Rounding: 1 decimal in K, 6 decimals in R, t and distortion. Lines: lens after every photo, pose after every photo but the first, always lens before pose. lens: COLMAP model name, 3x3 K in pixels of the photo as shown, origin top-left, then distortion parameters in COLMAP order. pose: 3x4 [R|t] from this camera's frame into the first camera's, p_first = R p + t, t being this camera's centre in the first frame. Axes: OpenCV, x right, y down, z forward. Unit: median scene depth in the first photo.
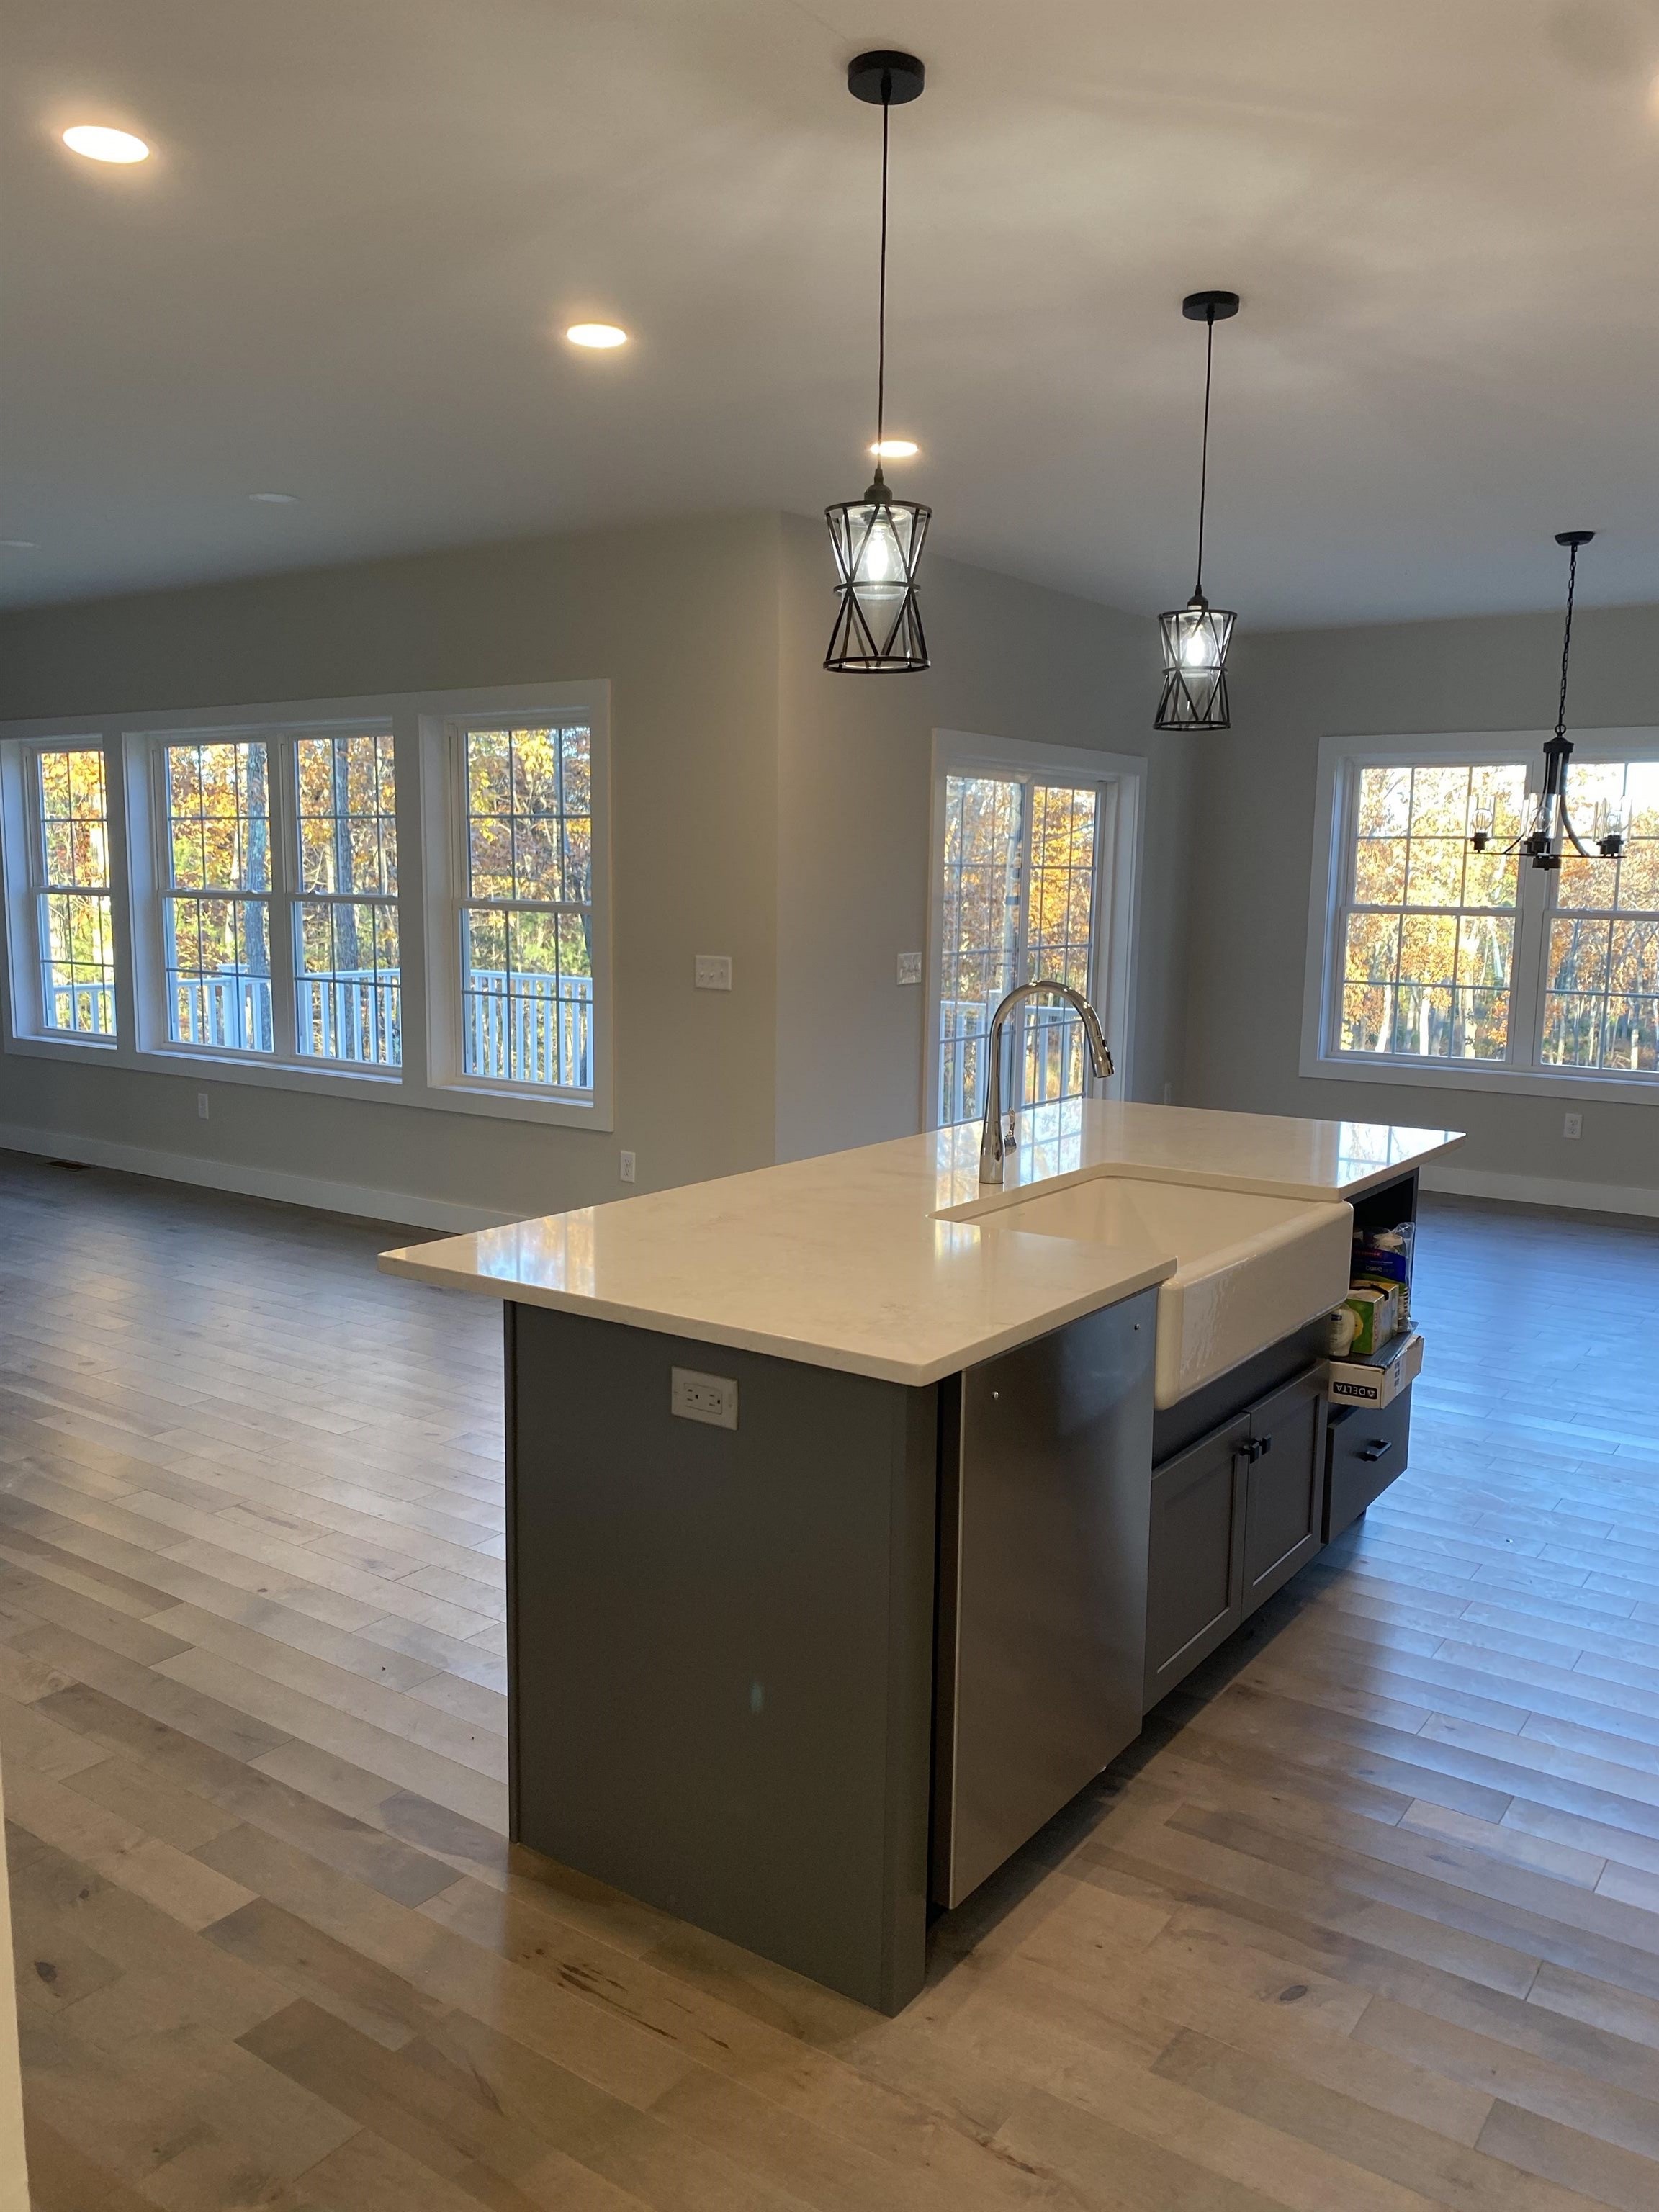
lens RADIAL K [[1667.4, 0, 829.5], [0, 1667.4, 1106.0], [0, 0, 1]] dist [0.062579, -0.008467]
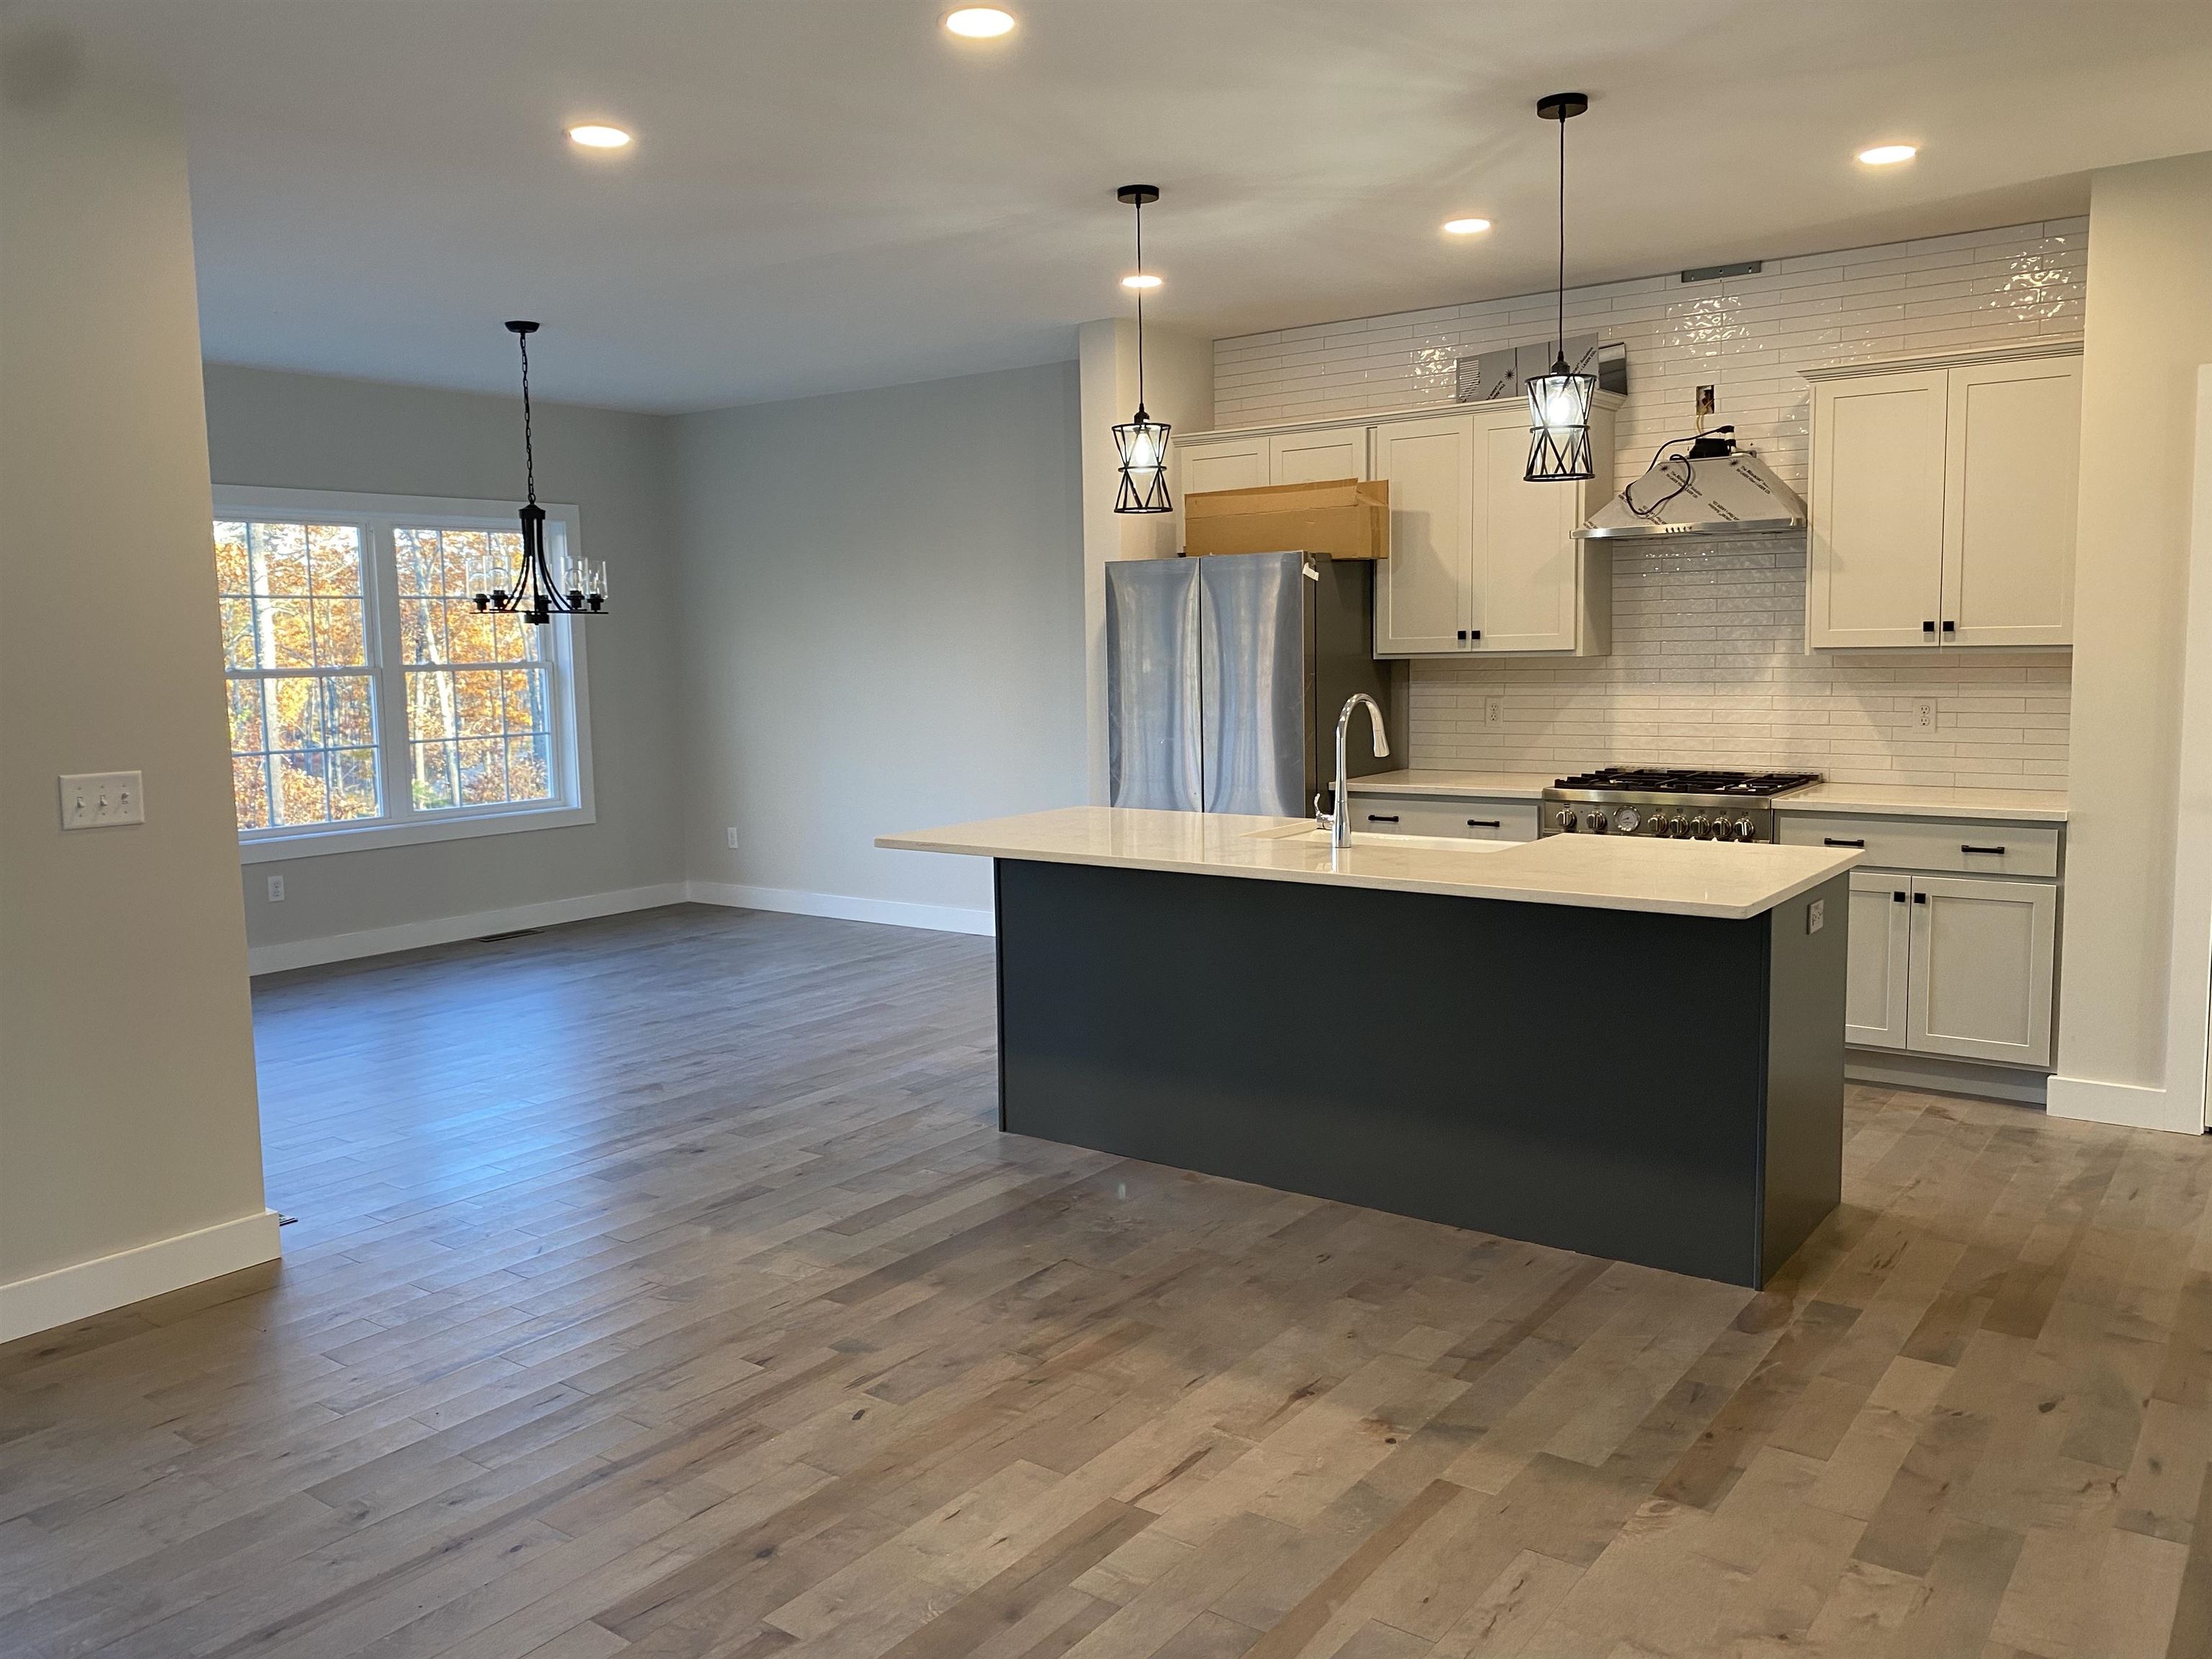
lens RADIAL K [[1697.2, 0, 1106.0], [0, 1697.2, 829.5], [0, 0, 1]] dist [0.062009, -0.053943]
pose [[0.021451, -0.126570, 0.991726, -0.850356], [0.152167, 0.980810, 0.121885, -0.111793], [-0.988122, 0.148294, 0.040299, 0.766898]]
